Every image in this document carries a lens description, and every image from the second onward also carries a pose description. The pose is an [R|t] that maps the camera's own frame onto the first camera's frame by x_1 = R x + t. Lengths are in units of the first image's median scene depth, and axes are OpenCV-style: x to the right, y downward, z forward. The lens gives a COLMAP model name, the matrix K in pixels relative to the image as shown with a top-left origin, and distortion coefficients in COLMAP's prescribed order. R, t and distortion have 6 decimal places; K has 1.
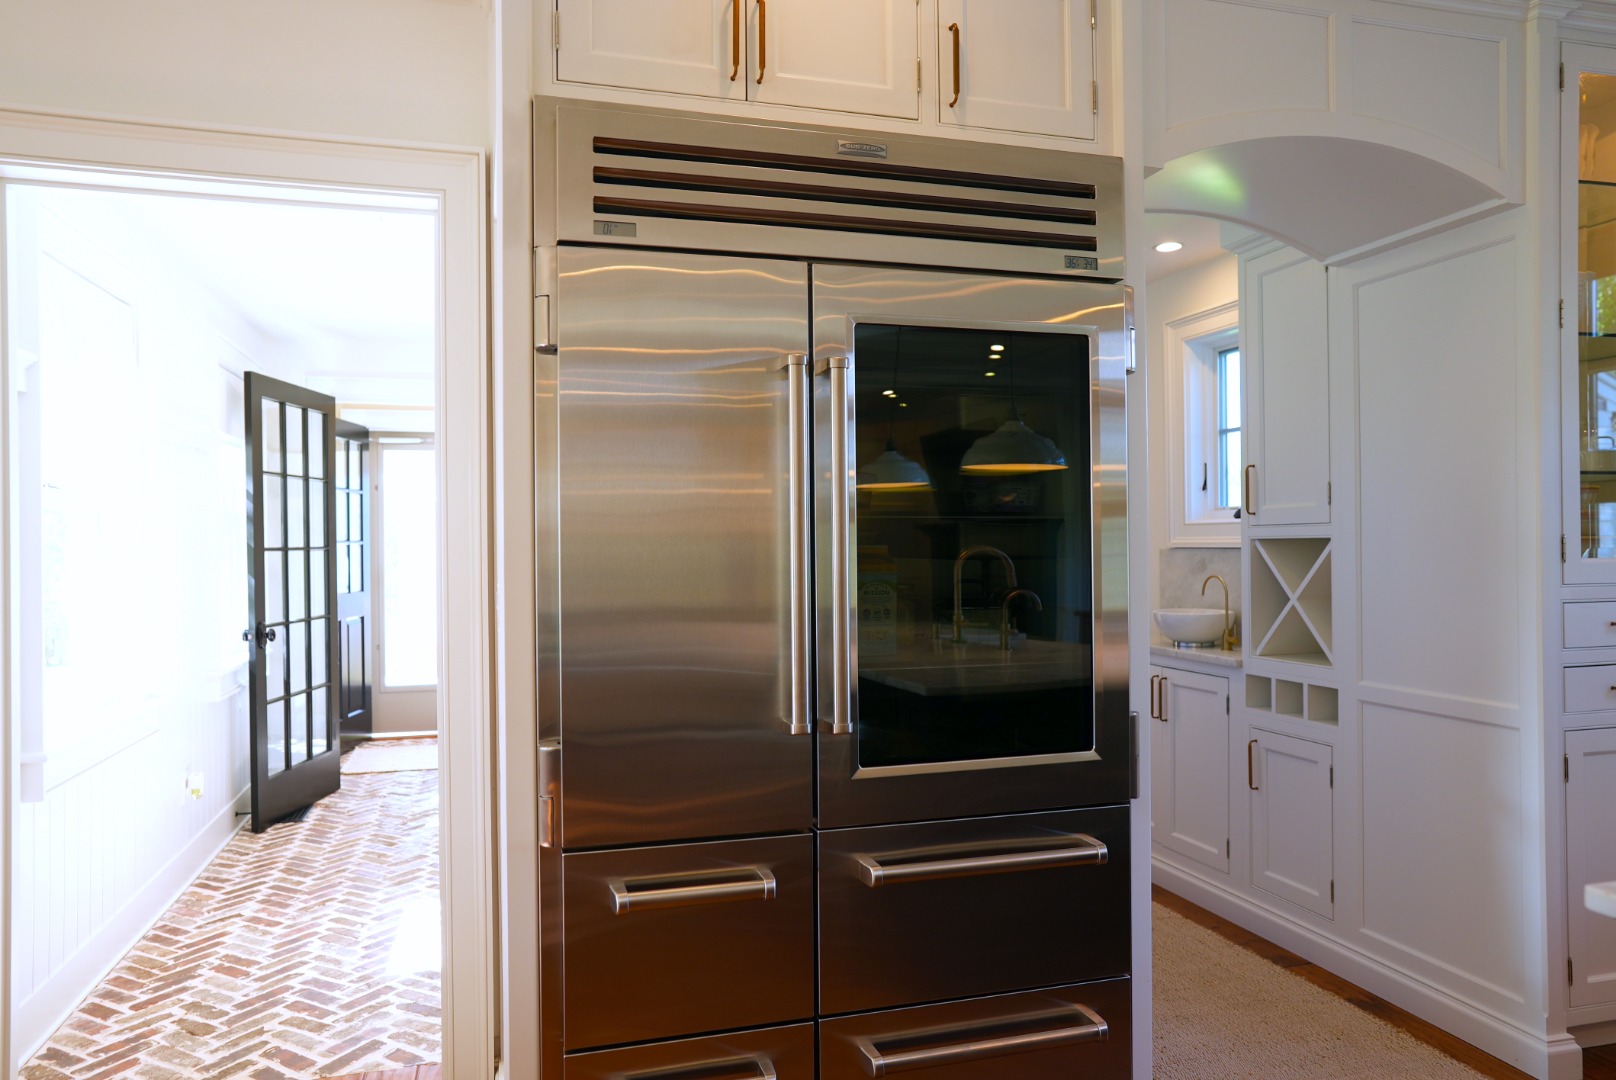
lens RADIAL K [[1114.7, 0, 807.4], [0, 1114.7, 543.6], [0, 0, 1]] dist [0.008505, 0.014510]
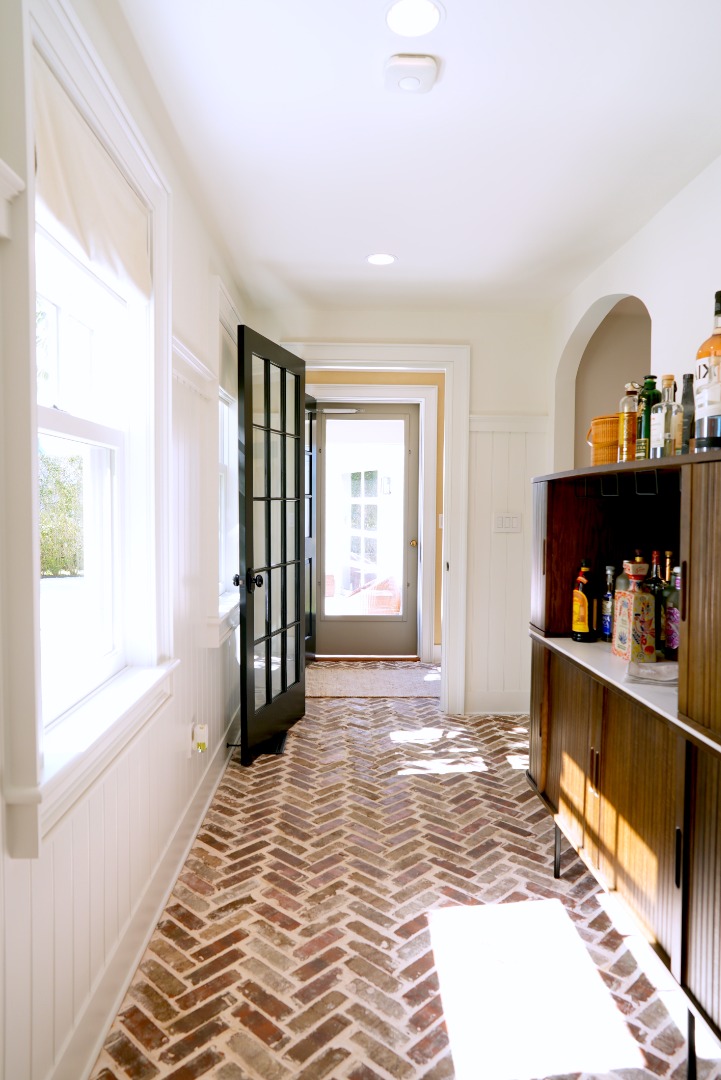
lens RADIAL K [[738.0, 0, 362.5], [0, 738.0, 537.8], [0, 0, 1]] dist [-0.008174, 0.006417]
pose [[0.970247, 0.026702, -0.240639, -0.245958], [-0.015682, 0.998743, 0.047598, 0.007930], [0.241608, -0.042408, 0.969447, 0.396158]]
